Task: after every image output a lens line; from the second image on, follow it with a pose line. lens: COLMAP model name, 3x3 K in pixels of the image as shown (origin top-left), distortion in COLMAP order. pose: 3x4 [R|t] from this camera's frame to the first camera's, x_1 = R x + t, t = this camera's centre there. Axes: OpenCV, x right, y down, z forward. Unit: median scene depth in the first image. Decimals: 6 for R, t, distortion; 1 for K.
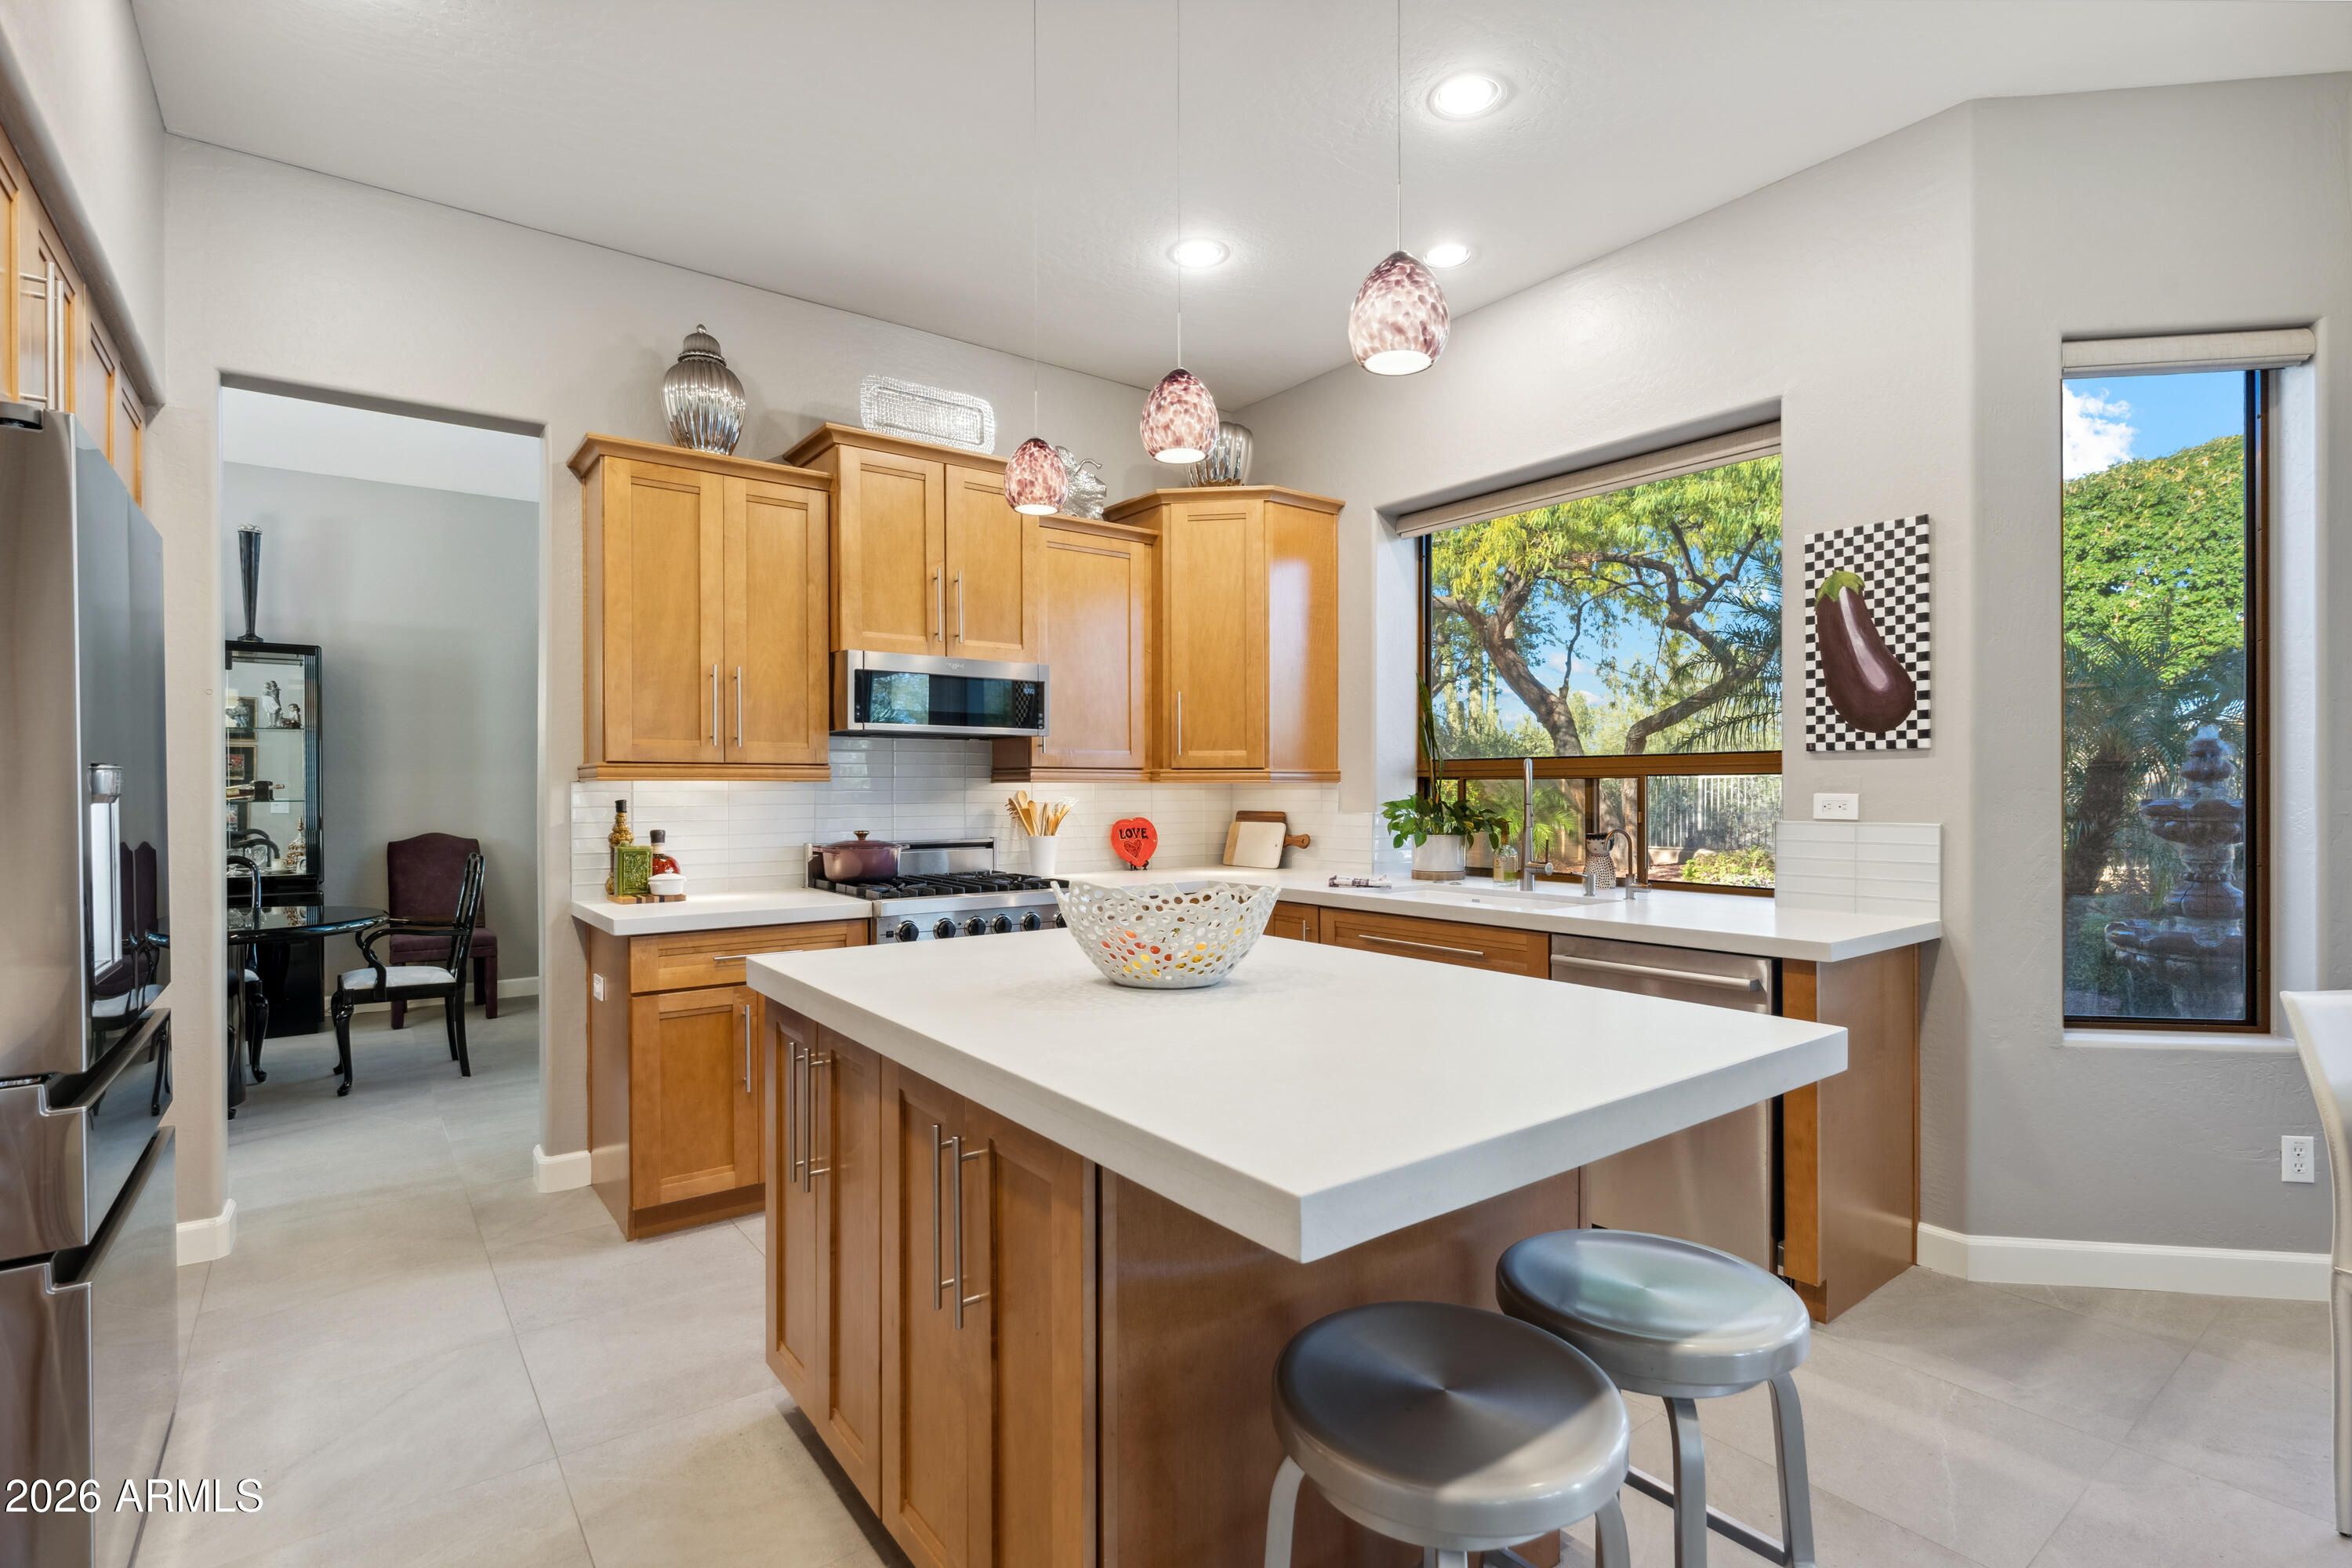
lens RADIAL K [[1107.5, 0, 1168.1], [0, 1107.5, 802.5], [0, 0, 1]] dist [-0.008393, 0.002030]
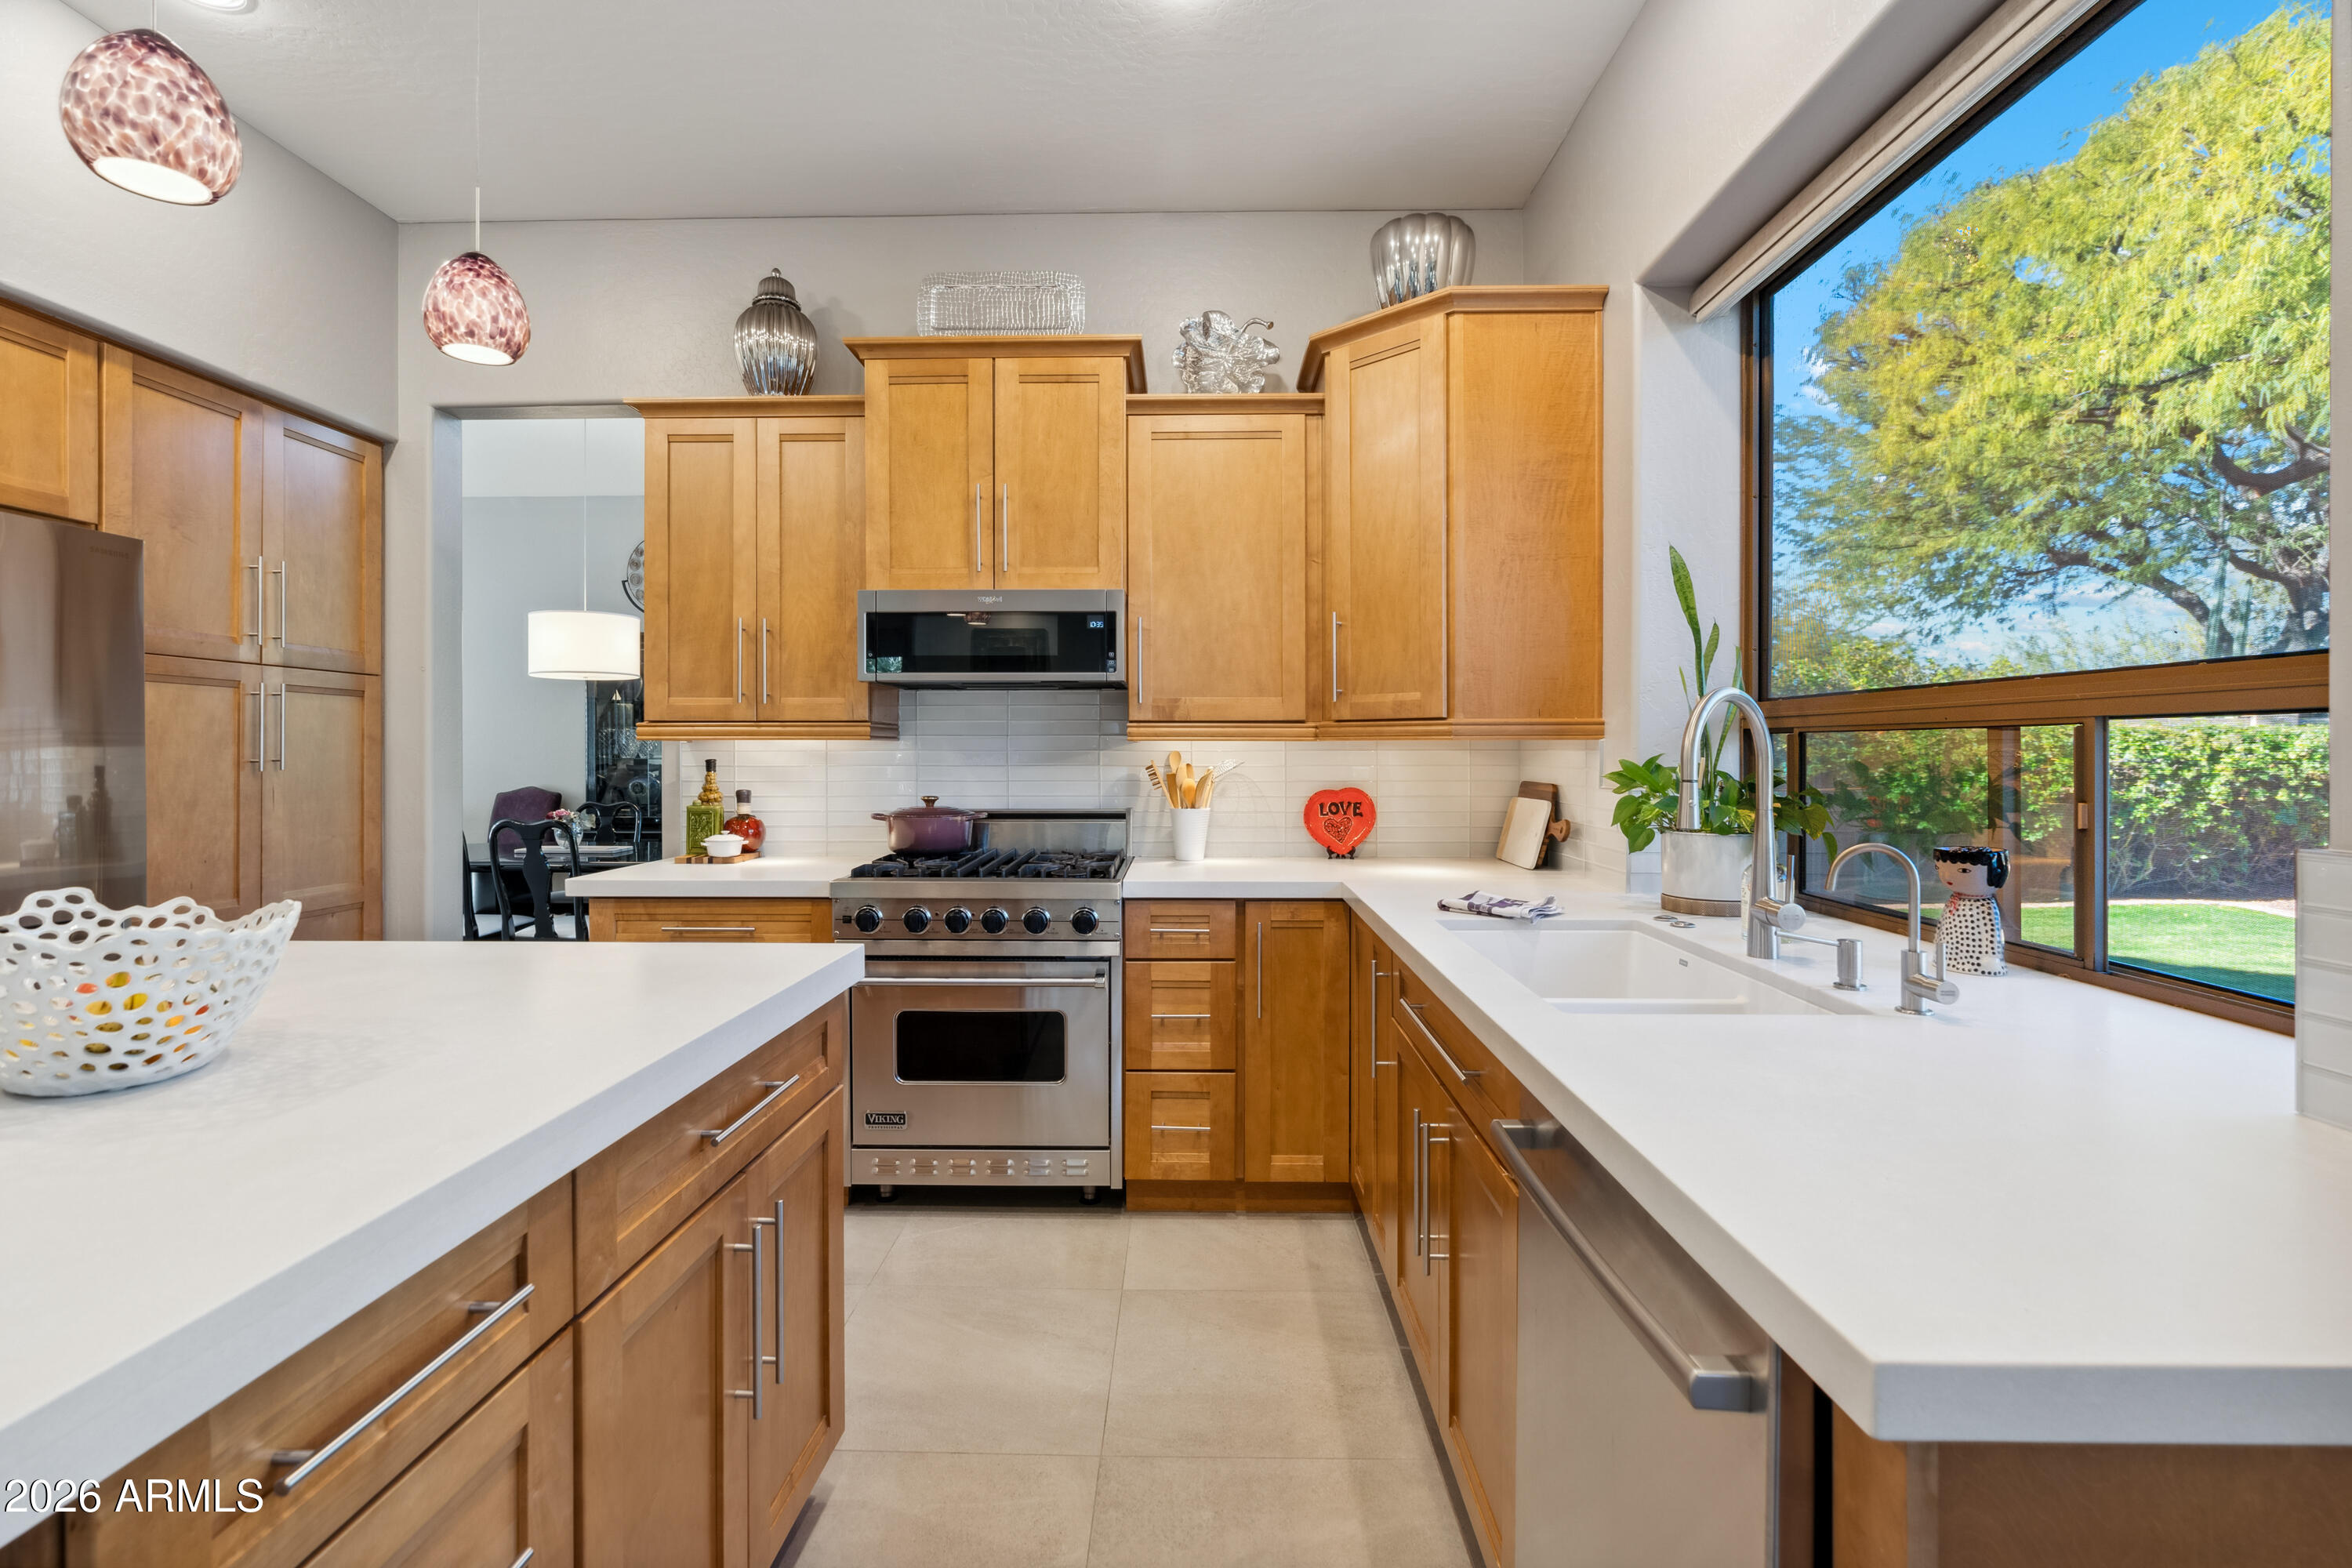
lens RADIAL K [[1078.0, 0, 1169.5], [0, 1078.0, 759.3], [0, 0, 1]] dist [-0.002361, 0.001310]
pose [[0.786618, 0.006549, -0.617405, 0.401643], [-0.009230, 0.999957, -0.001153, -0.004499], [0.617371, 0.006606, 0.786645, 0.443097]]
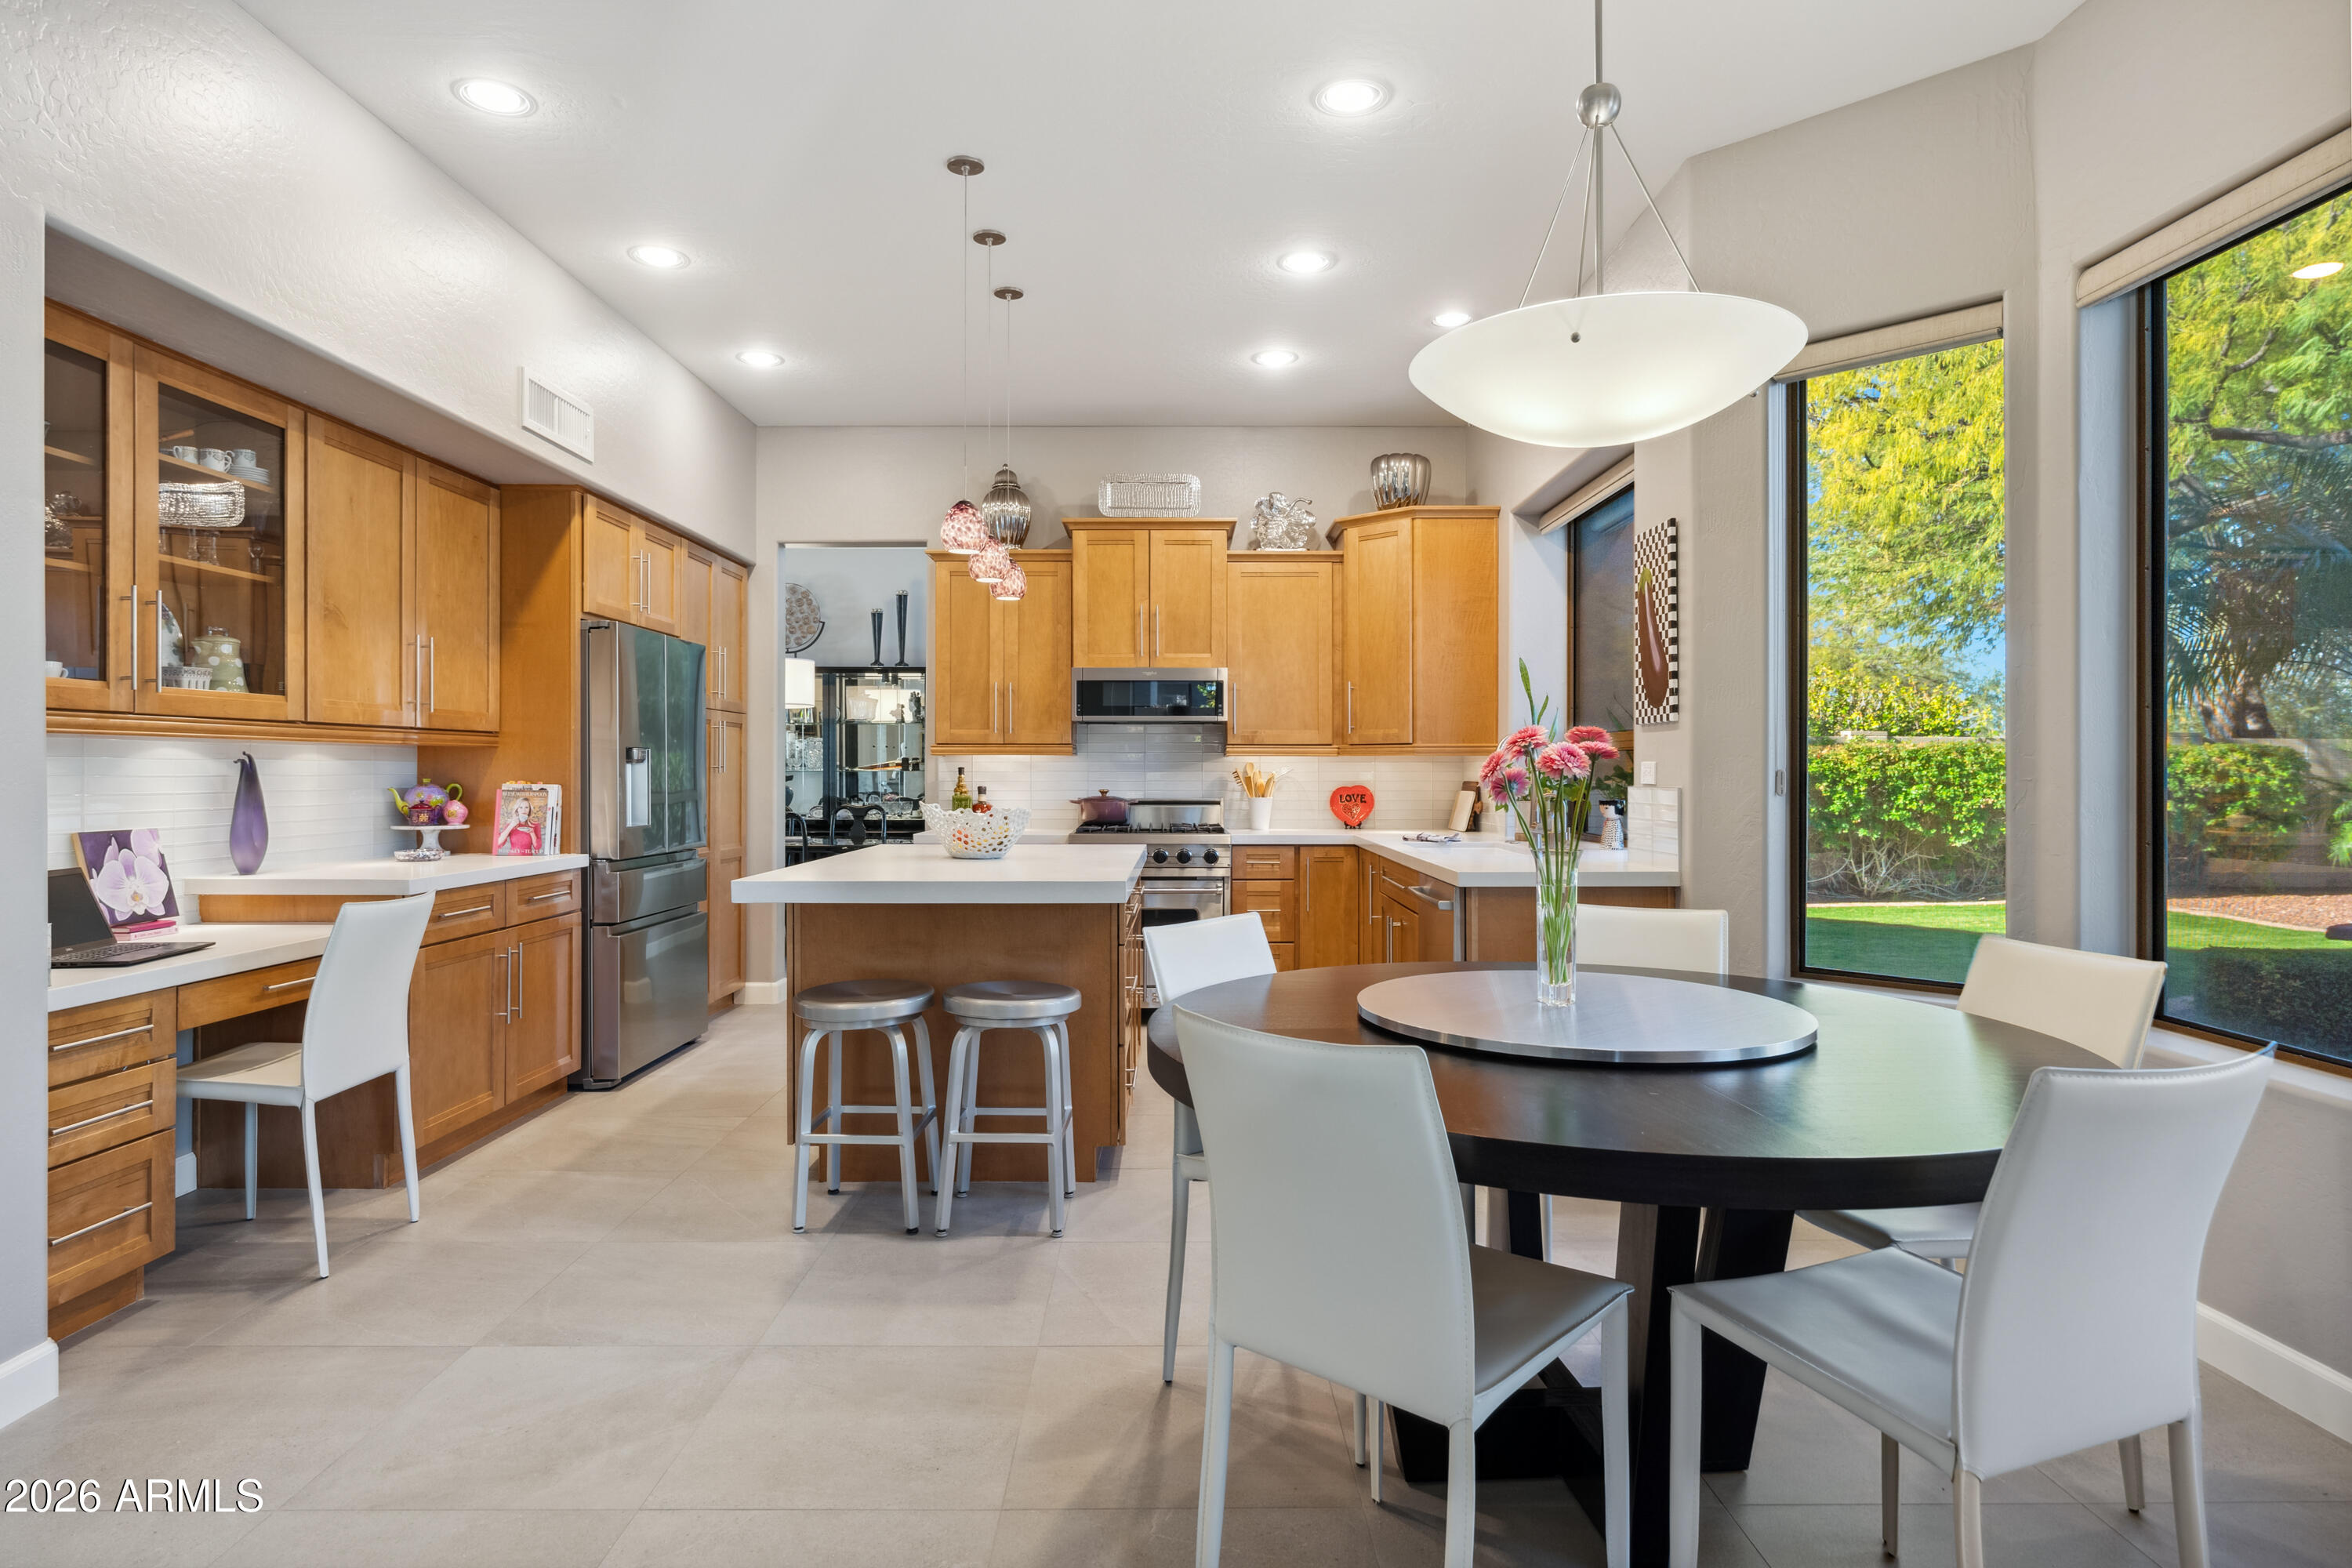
lens RADIAL K [[1268.8, 0, 1174.2], [0, 1268.8, 772.3], [0, 0, 1]] dist [-0.007225, -0.001439]
pose [[0.800269, 0.003938, -0.599629, 0.790019], [-0.010011, 0.999927, -0.006795, 0.013467], [0.599558, 0.011441, 0.800249, -0.271252]]
